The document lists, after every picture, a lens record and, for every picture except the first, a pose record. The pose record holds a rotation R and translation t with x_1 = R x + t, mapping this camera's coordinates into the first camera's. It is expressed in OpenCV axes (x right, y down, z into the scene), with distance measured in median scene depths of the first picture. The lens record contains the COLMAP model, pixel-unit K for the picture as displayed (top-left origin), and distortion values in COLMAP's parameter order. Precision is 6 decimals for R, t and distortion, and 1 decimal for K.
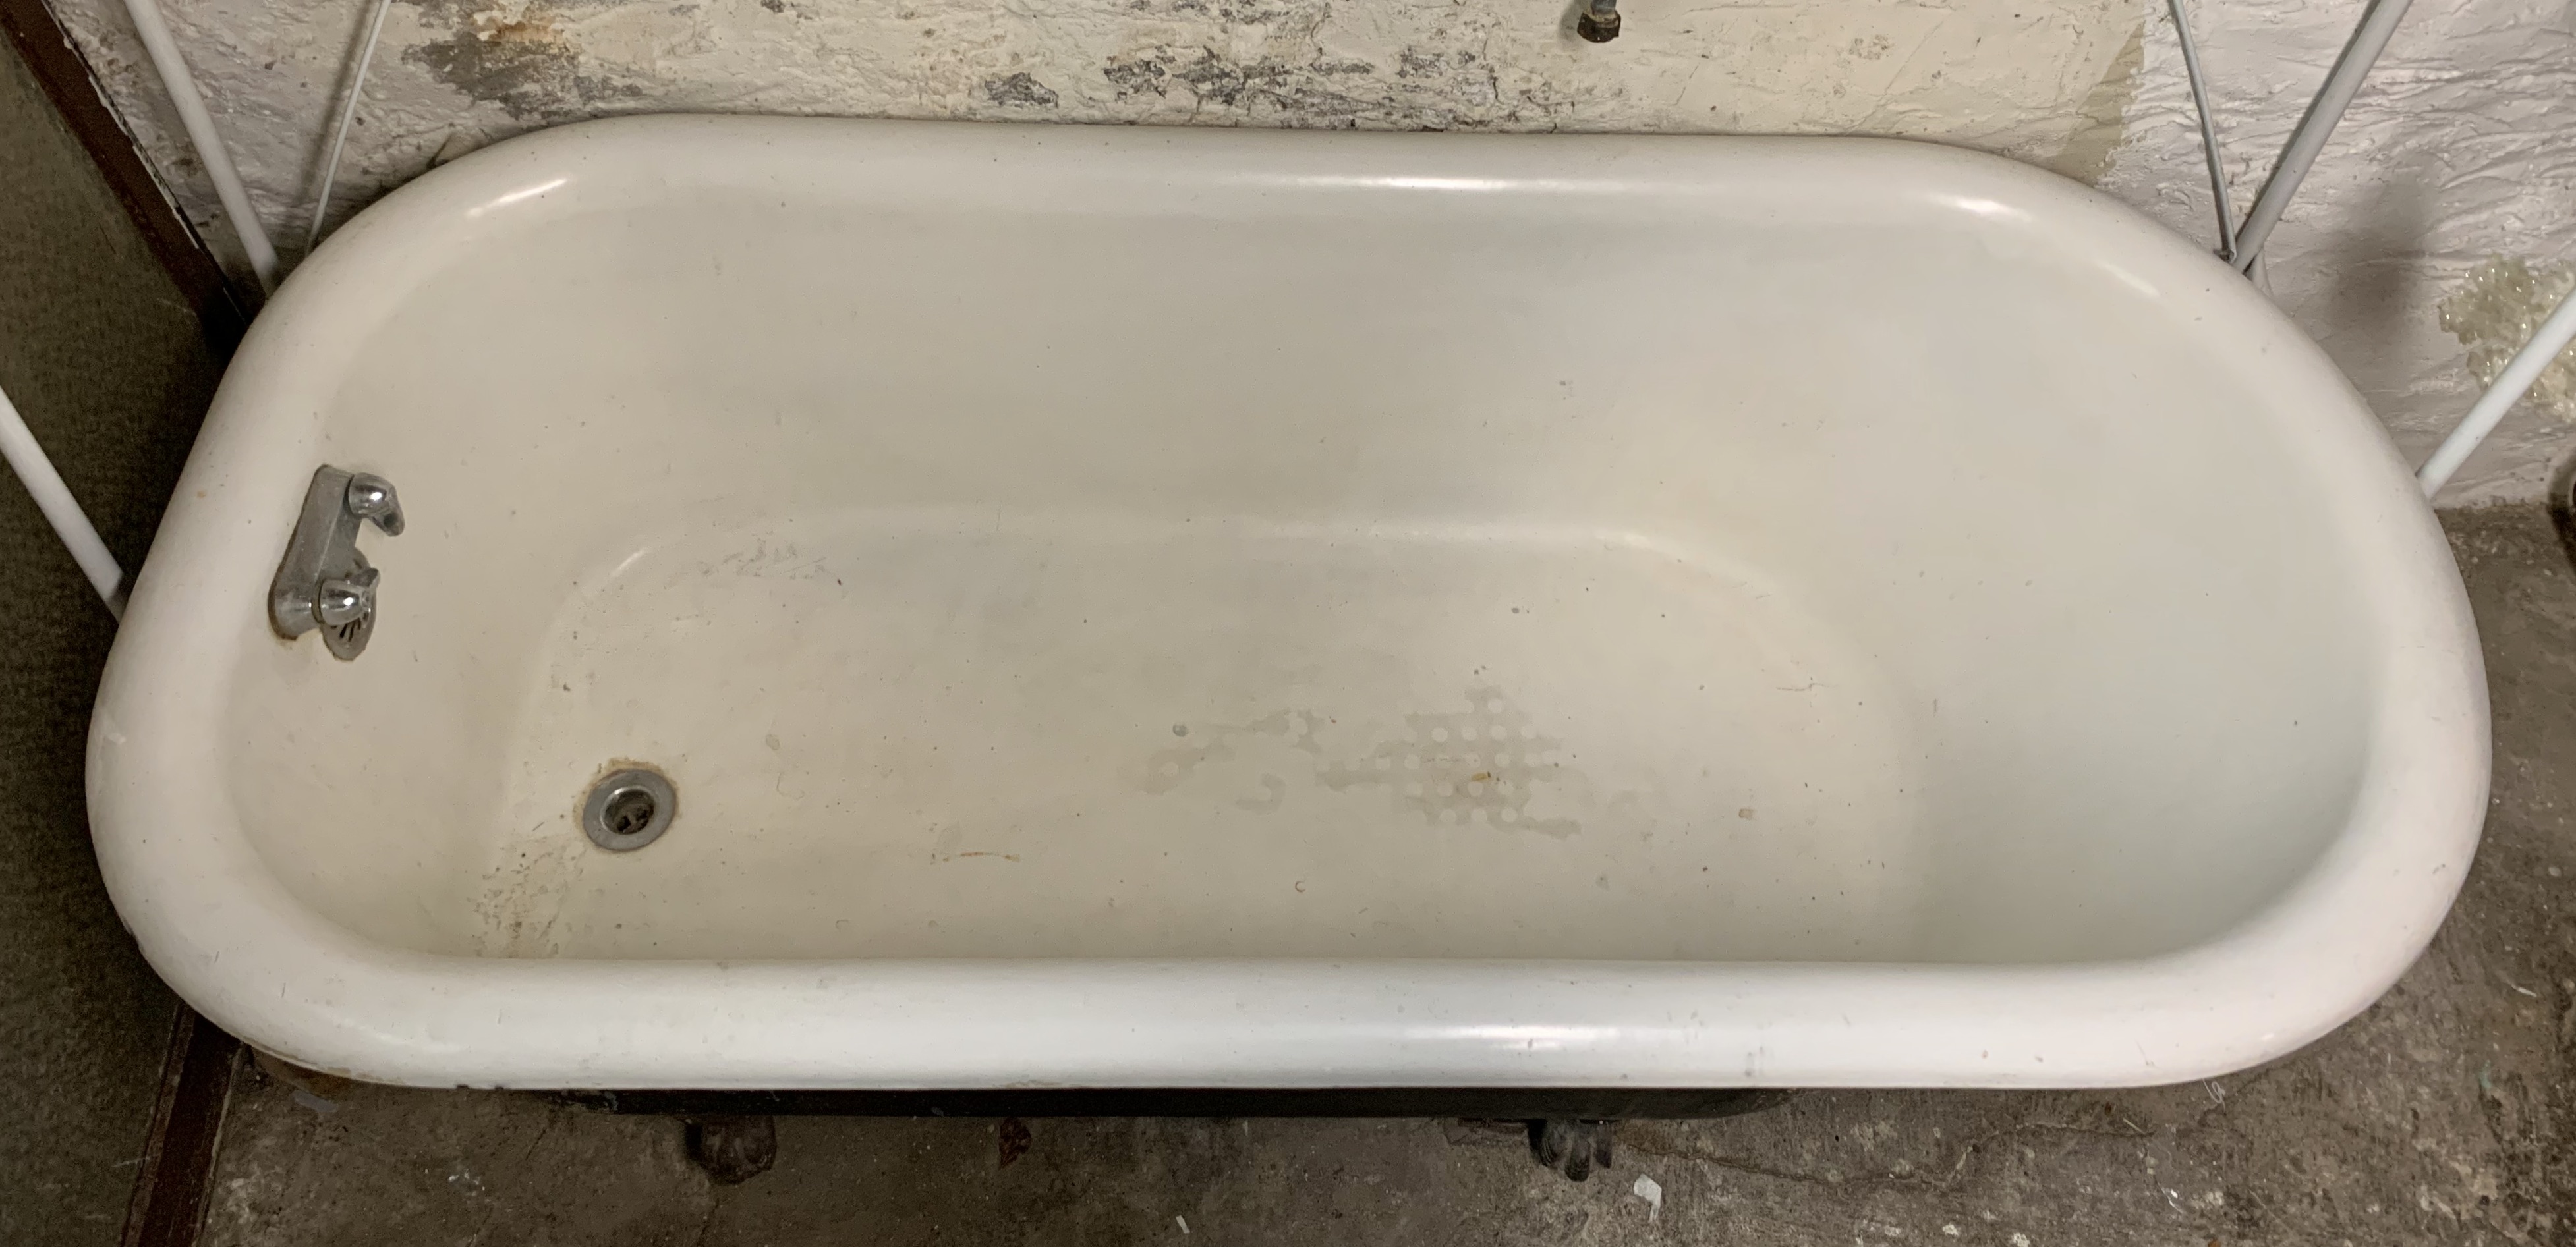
lens RADIAL K [[1765.3, 0, 1284.4], [0, 1765.3, 619.3], [0, 0, 1]] dist [0.021464, -0.006868]
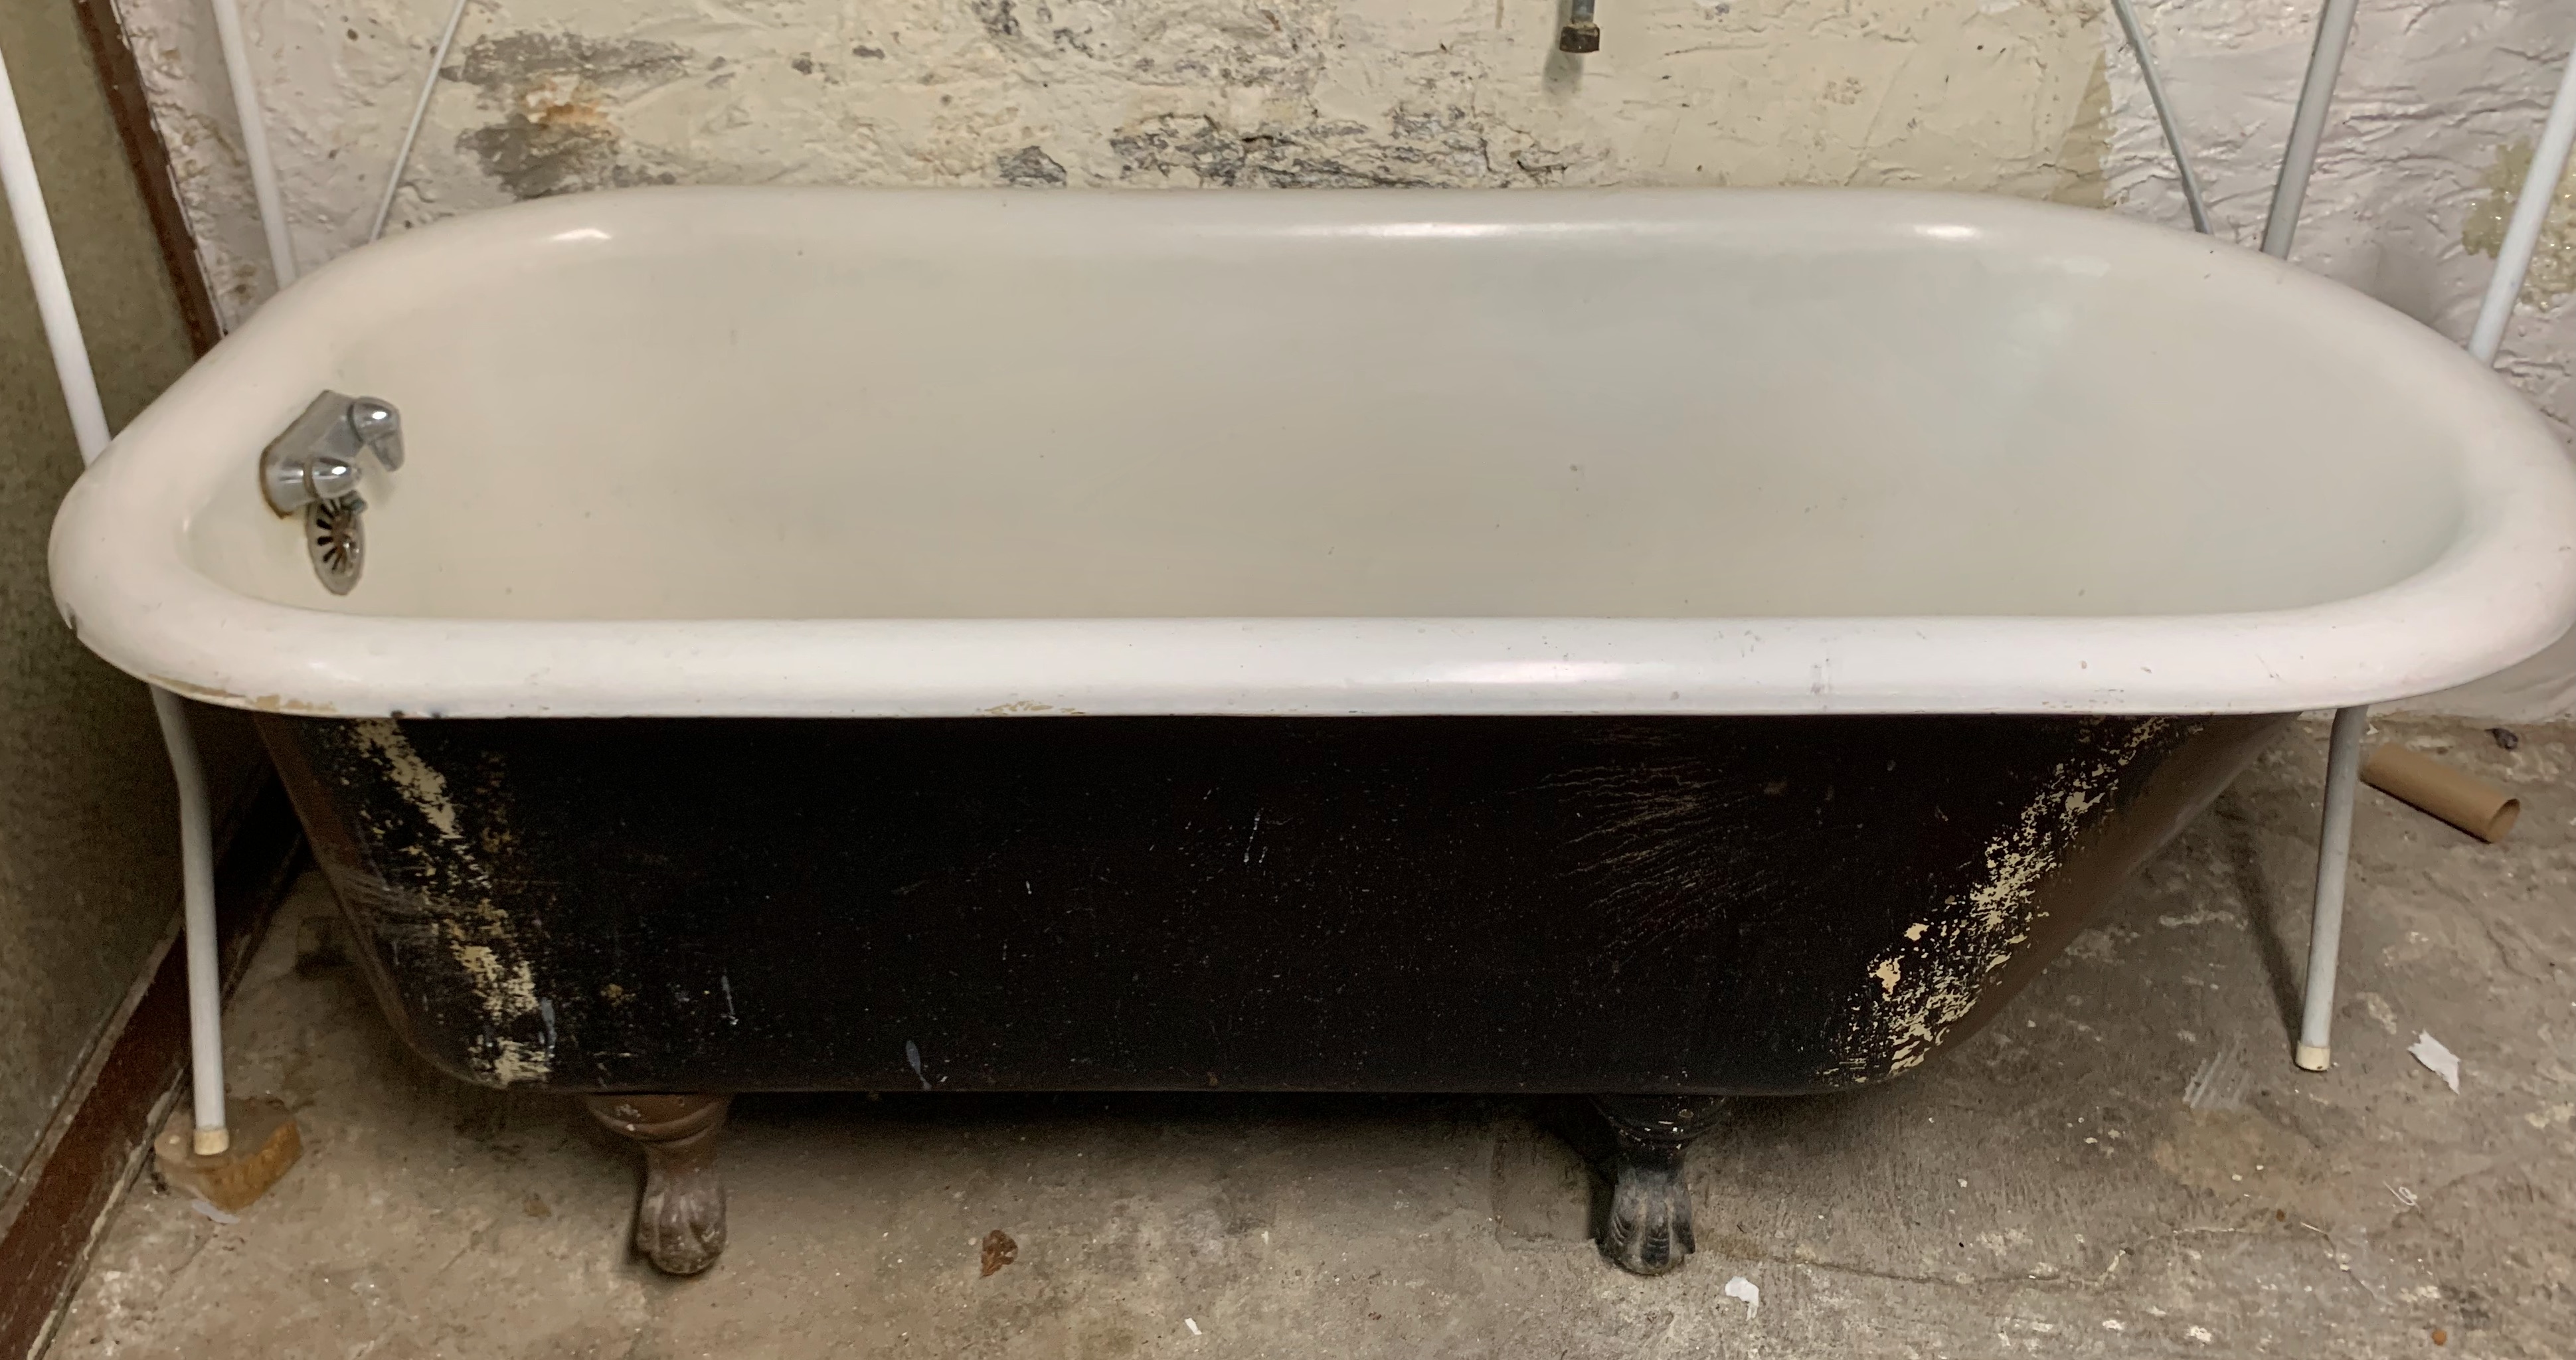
lens RADIAL K [[1867.3, 0, 1244.4], [0, 1867.3, 913.7], [0, 0, 1]] dist [0.014656, -0.003171]
pose [[0.999160, -0.025904, -0.031746, 0.000803], [0.014332, 0.946800, -0.321503, 0.464568], [0.038386, 0.320778, 0.946376, 0.094157]]
